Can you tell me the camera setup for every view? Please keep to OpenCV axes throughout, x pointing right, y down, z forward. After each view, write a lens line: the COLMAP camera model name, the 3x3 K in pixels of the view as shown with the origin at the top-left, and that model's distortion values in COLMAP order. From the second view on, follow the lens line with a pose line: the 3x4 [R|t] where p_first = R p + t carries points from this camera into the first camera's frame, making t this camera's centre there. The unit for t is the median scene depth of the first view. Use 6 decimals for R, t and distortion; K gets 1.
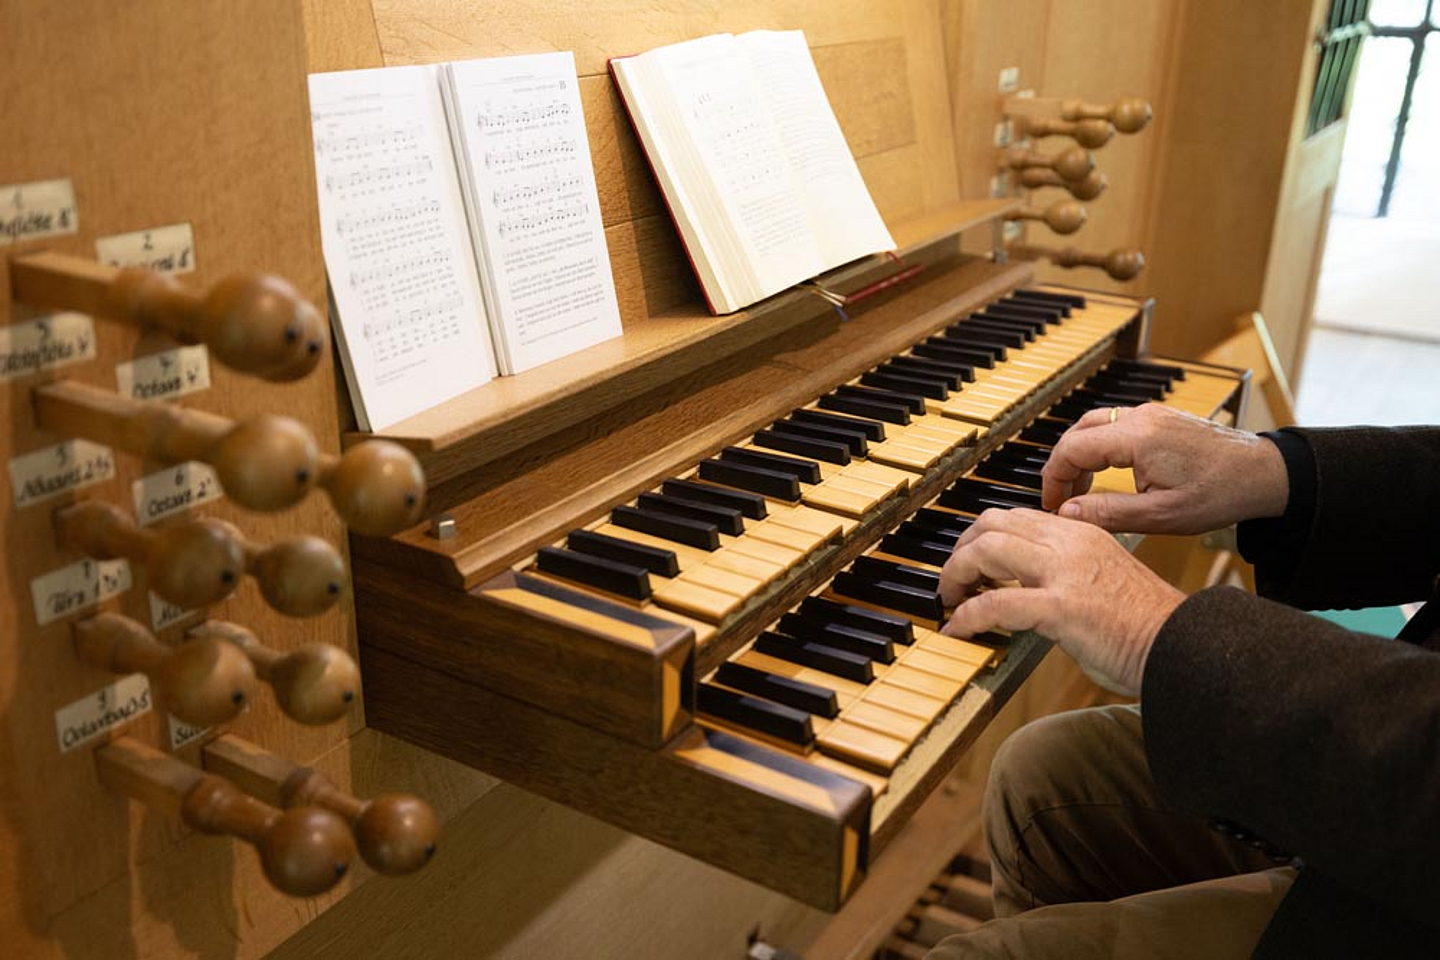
lens RADIAL K [[1362.0, 0, 719.8], [0, 1362.0, 498.6], [0, 0, 1]] dist [0.006945, 0.008532]
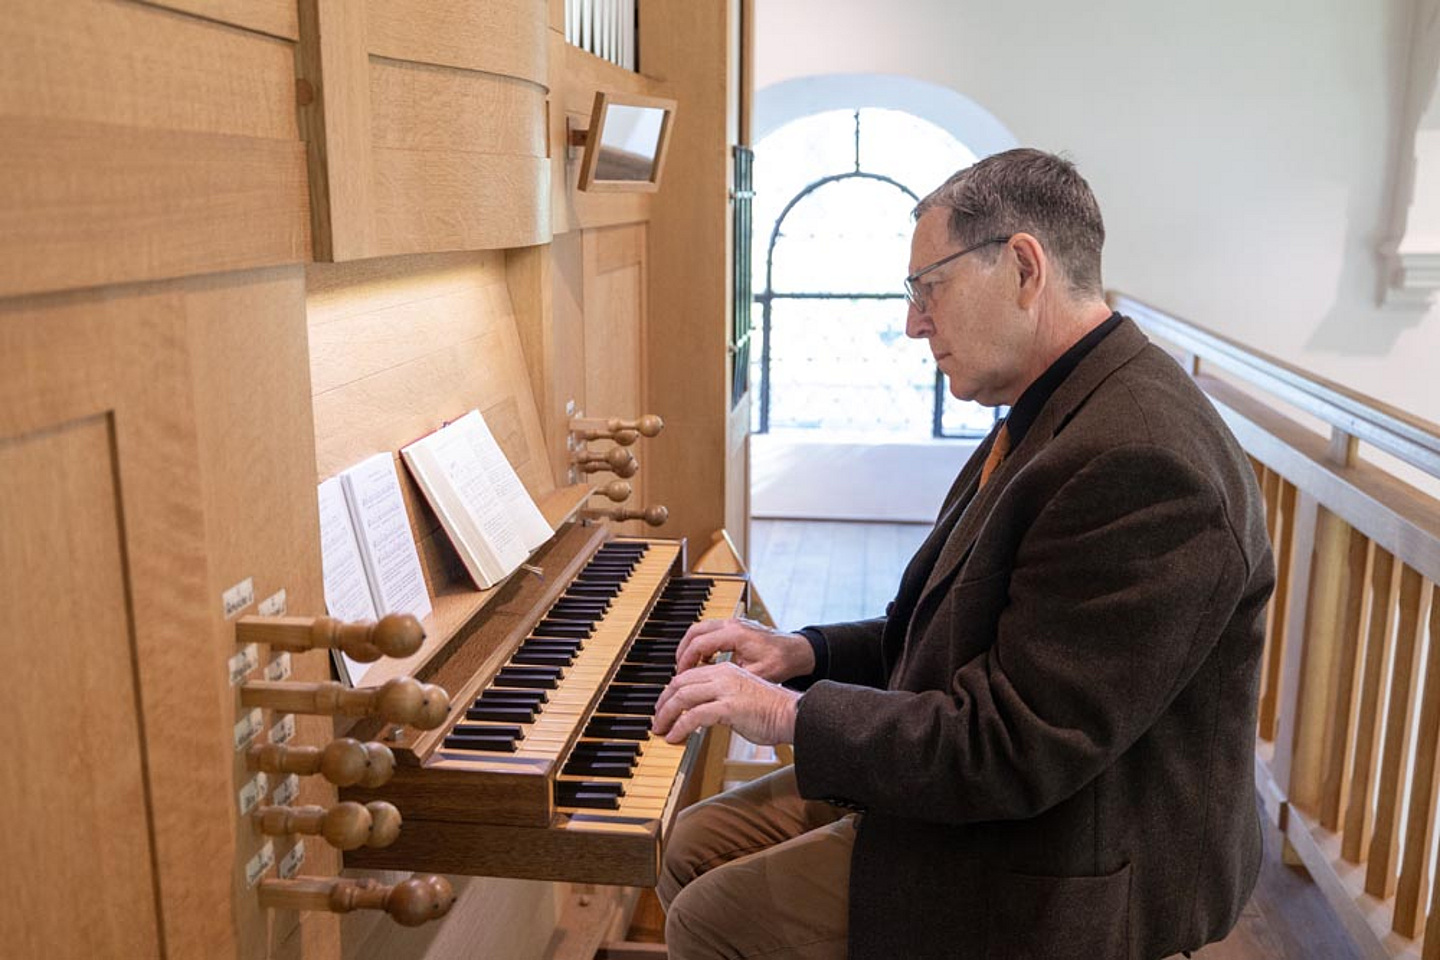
lens RADIAL K [[1362.0, 0, 719.8], [0, 1362.0, 498.6], [0, 0, 1]] dist [0.006945, 0.008532]
pose [[0.904963, -0.112438, 0.410365, -0.382860], [0.173352, 0.978209, -0.114262, -0.002375], [-0.388576, 0.174541, 0.904734, -0.608044]]
